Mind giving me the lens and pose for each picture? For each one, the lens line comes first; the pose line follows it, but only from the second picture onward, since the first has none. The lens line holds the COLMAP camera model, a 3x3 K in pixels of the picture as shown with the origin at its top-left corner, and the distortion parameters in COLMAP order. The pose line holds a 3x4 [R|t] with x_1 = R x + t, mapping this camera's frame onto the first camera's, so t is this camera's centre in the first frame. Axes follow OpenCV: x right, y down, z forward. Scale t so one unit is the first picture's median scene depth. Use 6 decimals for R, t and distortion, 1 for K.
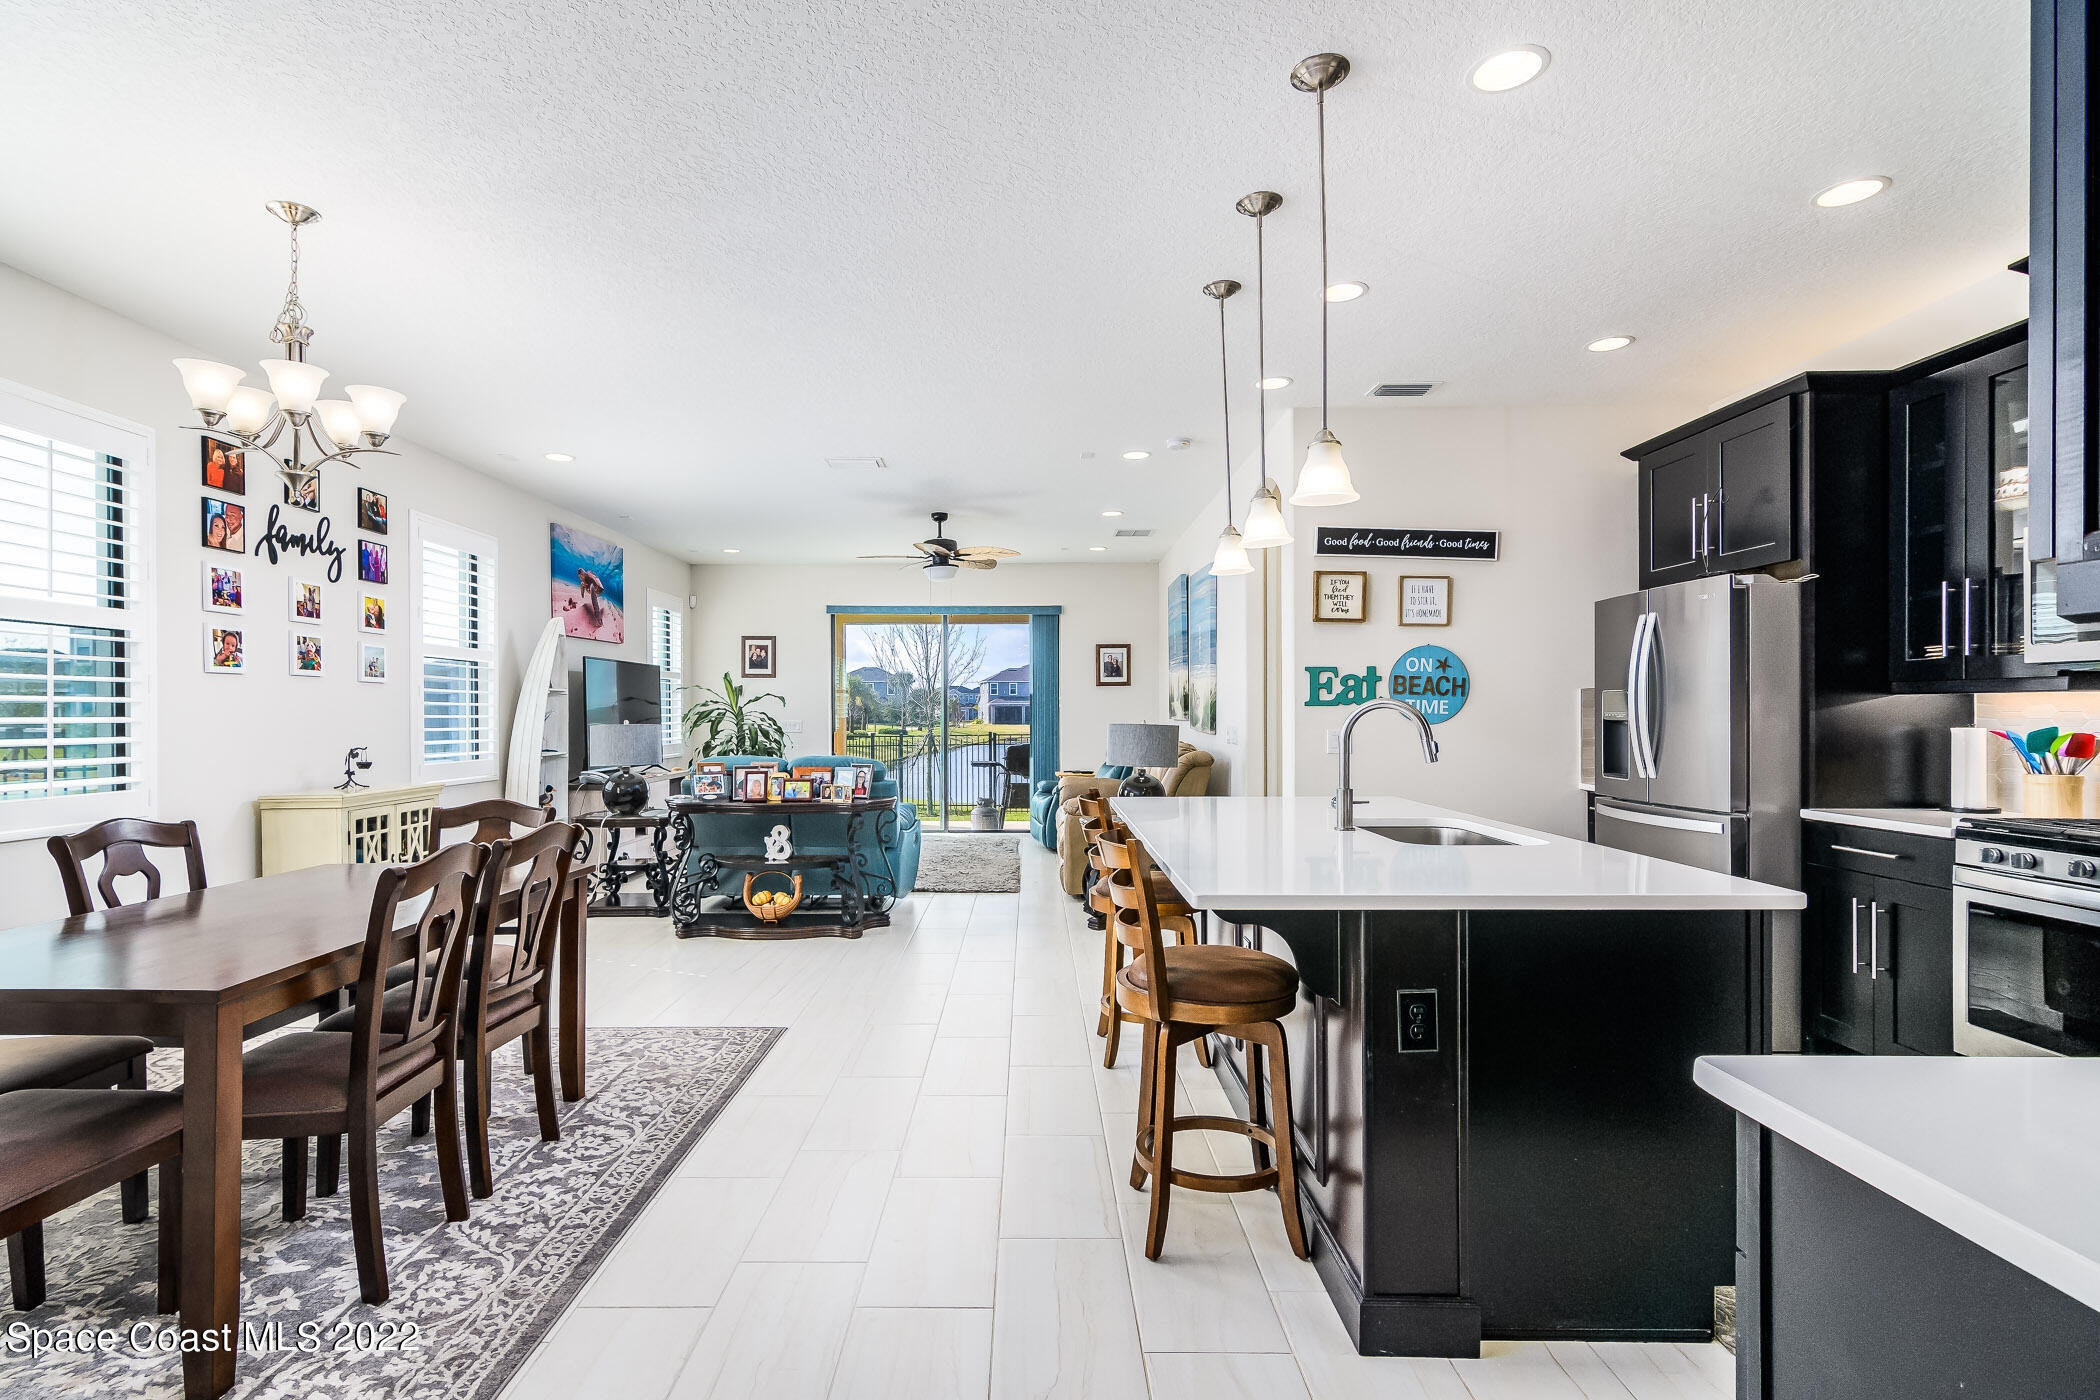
lens RADIAL K [[1012.5, 0, 1014.5], [0, 1012.5, 712.3], [0, 0, 1]] dist [0.009899, 0.000088]
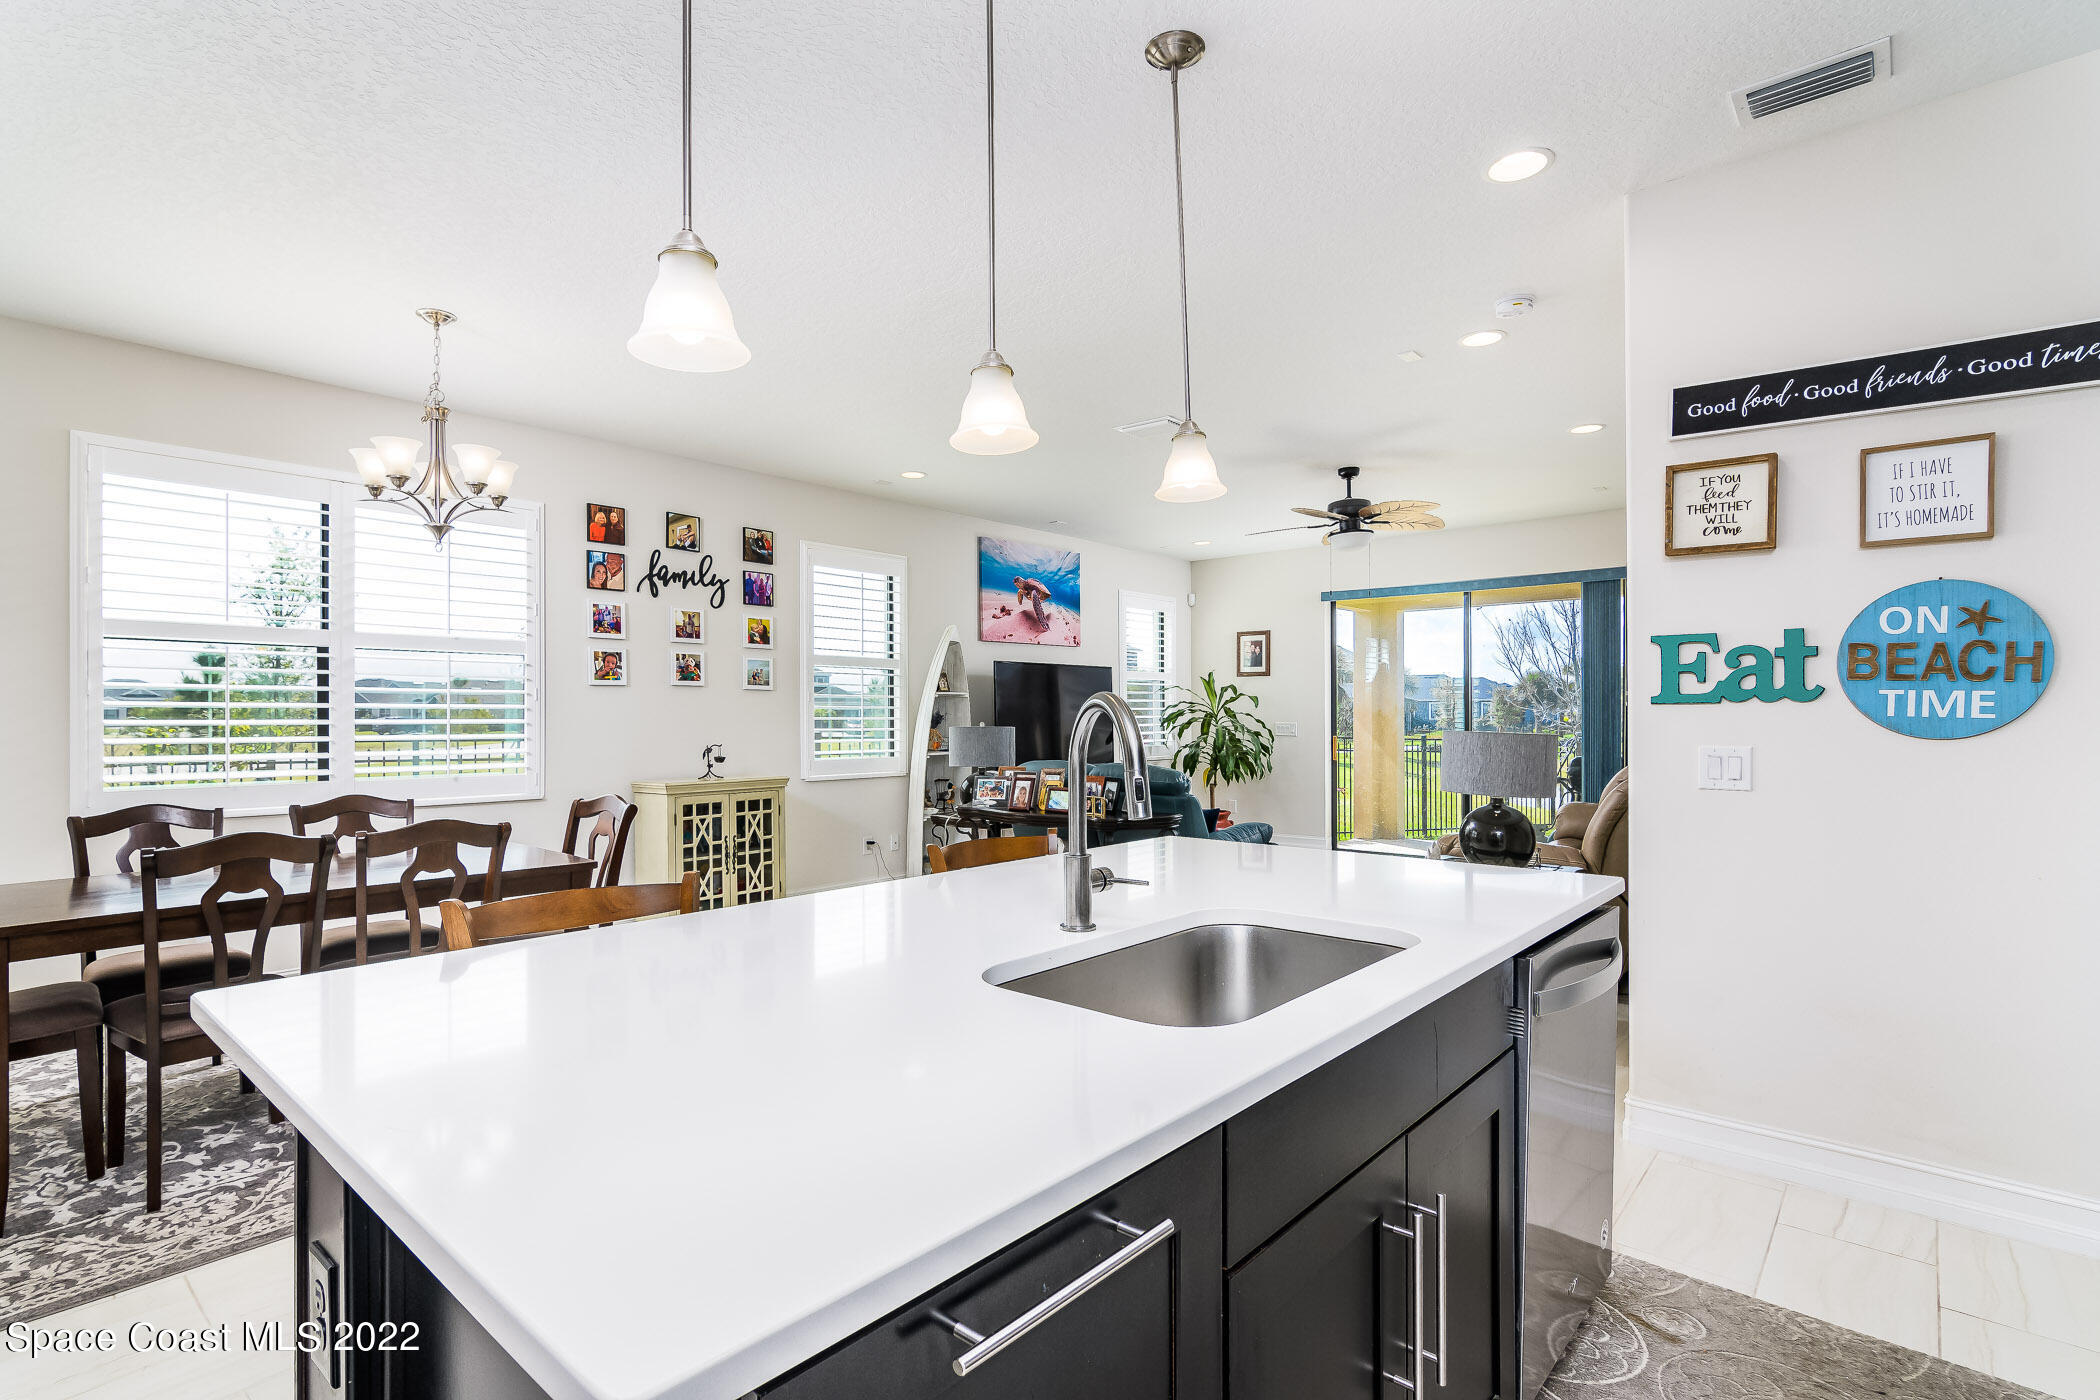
lens RADIAL K [[1012.5, 0, 1014.5], [0, 1012.5, 712.3], [0, 0, 1]] dist [0.009899, 0.000088]
pose [[0.751282, -0.001919, -0.659979, 0.399486], [0.001921, 0.999998, -0.000720, -0.001892], [0.659979, -0.000727, 0.751284, 0.328680]]
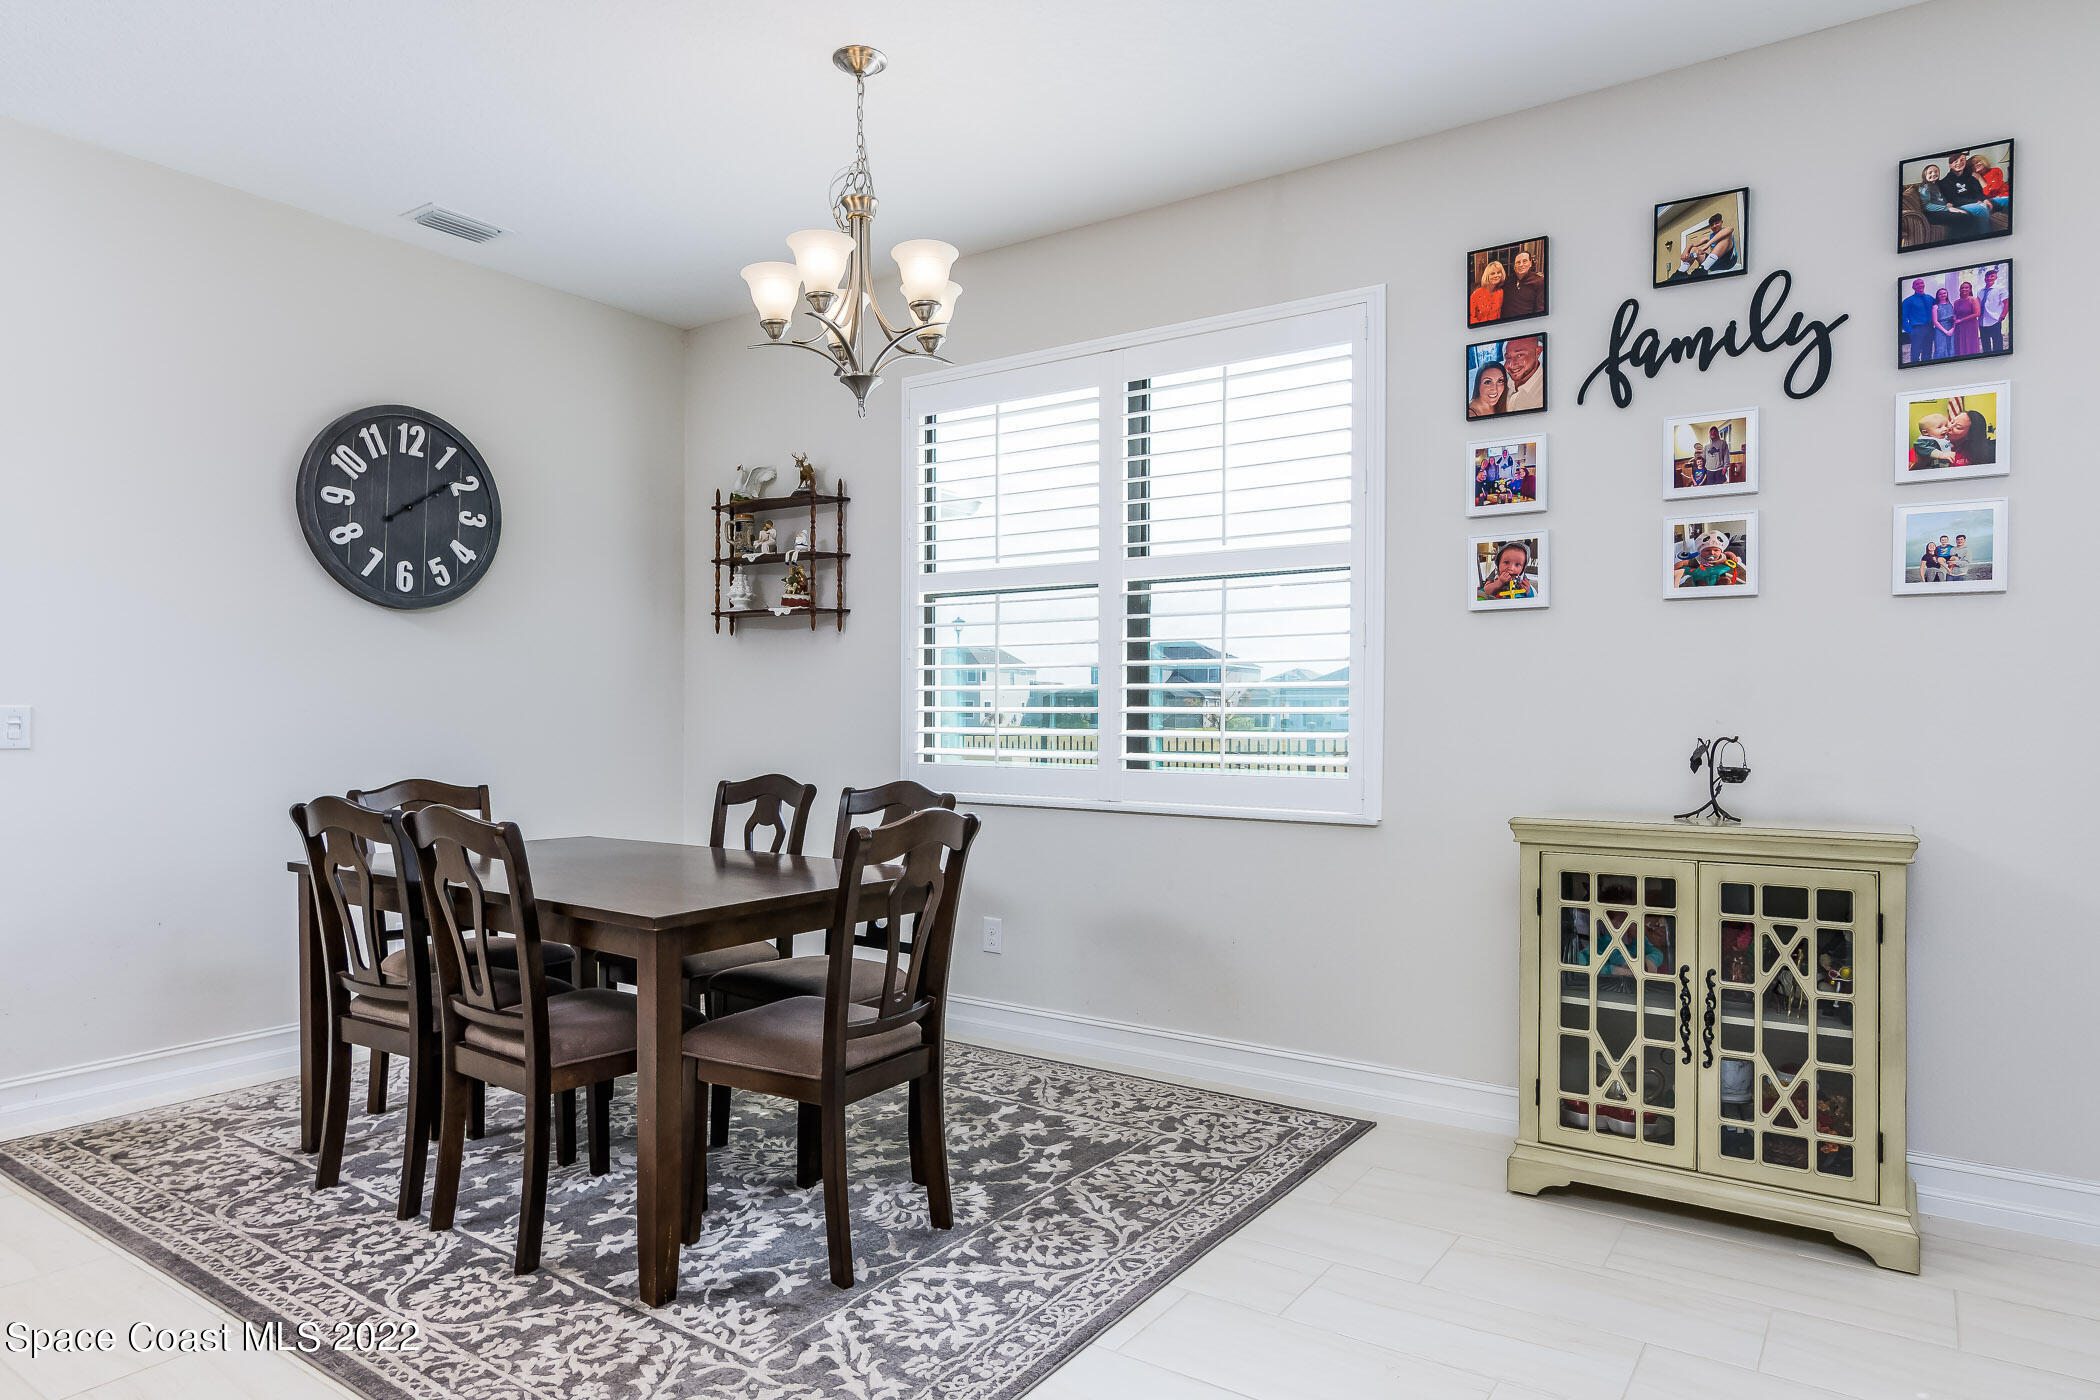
lens RADIAL K [[1261.2, 0, 1015.9], [0, 1261.2, 715.4], [0, 0, 1]] dist [0.000231, 0.001364]
pose [[-0.567402, 0.002451, -0.823438, 0.038301], [0.000644, 0.999997, 0.002533, 0.022090], [0.823441, 0.000907, -0.567401, 1.040864]]
